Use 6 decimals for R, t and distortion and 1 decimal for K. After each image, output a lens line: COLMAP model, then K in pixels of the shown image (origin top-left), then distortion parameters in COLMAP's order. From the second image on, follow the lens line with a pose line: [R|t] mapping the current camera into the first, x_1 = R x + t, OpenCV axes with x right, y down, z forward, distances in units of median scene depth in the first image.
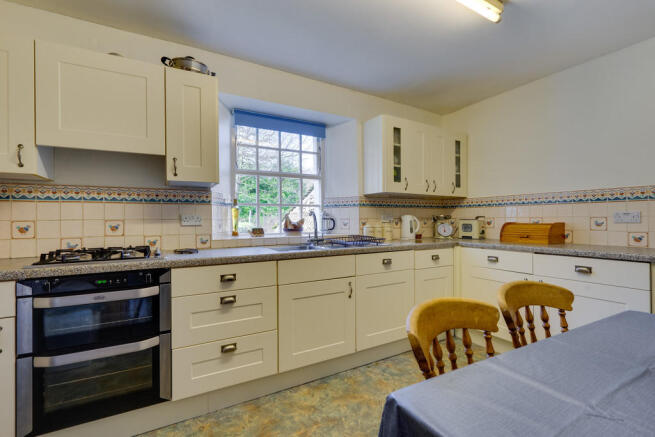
lens RADIAL K [[291.0, 0, 327.5], [0, 291.0, 218.5], [0, 0, 1]] dist [-0.008423, 0.000713]
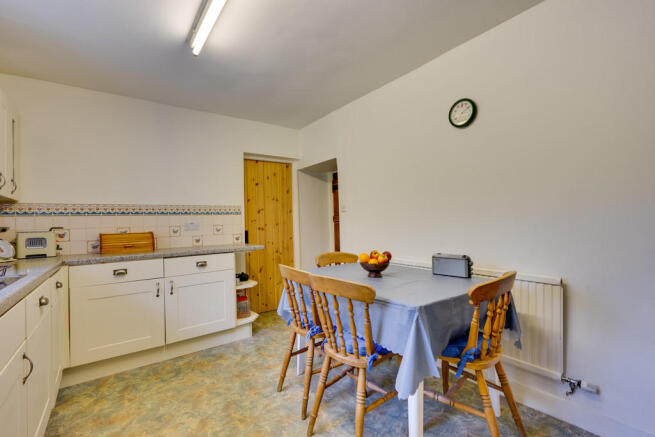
lens RADIAL K [[291.0, 0, 327.5], [0, 291.0, 218.5], [0, 0, 1]] dist [-0.008423, 0.000713]
pose [[-0.138902, 0.029817, 0.989857, -0.384776], [0.028240, 0.999259, -0.026138, 0.011507], [-0.989903, 0.024323, -0.139641, 0.419742]]
